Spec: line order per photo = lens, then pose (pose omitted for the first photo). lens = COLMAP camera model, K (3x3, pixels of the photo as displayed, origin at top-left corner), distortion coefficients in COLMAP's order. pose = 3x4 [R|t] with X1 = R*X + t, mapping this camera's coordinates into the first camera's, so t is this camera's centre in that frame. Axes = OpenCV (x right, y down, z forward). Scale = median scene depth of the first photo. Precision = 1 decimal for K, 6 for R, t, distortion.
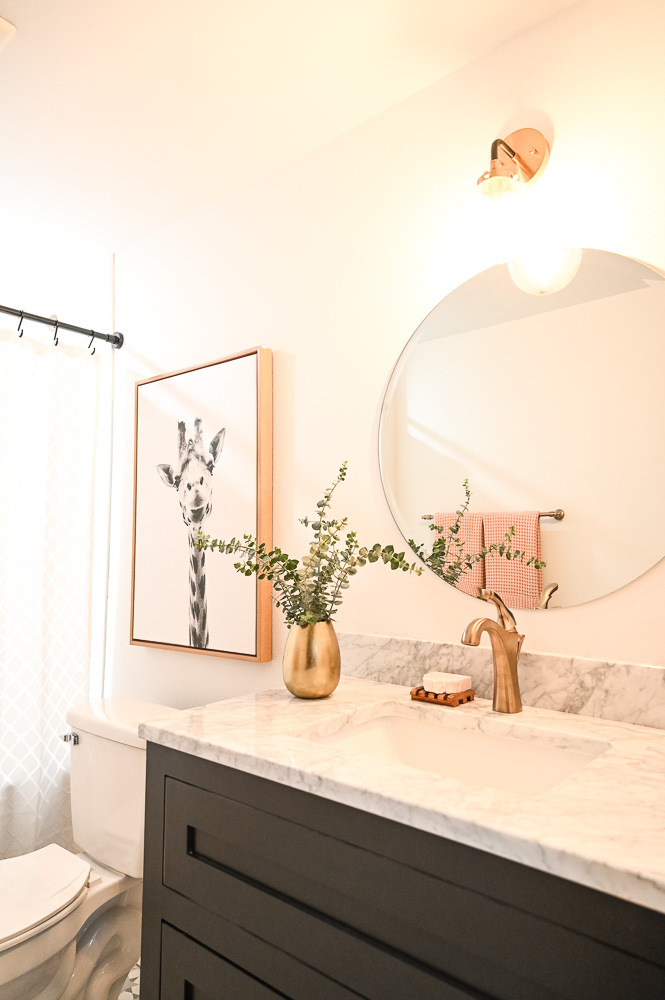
lens RADIAL K [[675.6, 0, 335.5], [0, 675.6, 504.5], [0, 0, 1]] dist [0.037785, 0.013104]
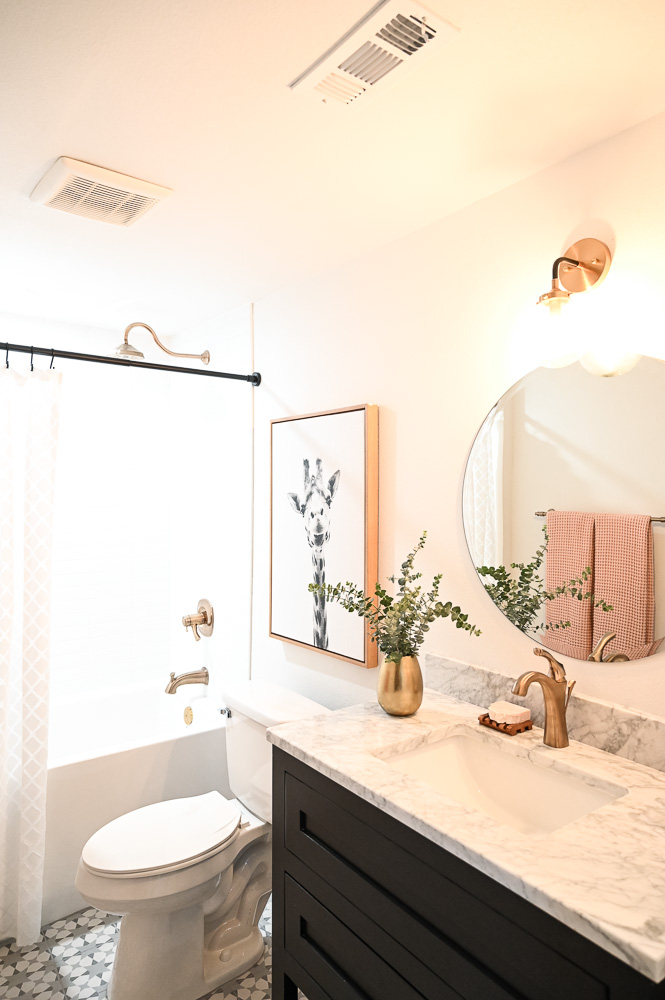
lens RADIAL K [[675.6, 0, 331.4], [0, 675.6, 495.3], [0, 0, 1]] dist [0.037785, 0.013104]
pose [[0.974486, 0.009034, -0.224265, 0.121595], [0.010368, 0.996311, 0.085184, -0.230510], [0.224207, -0.085336, 0.970798, -0.219873]]
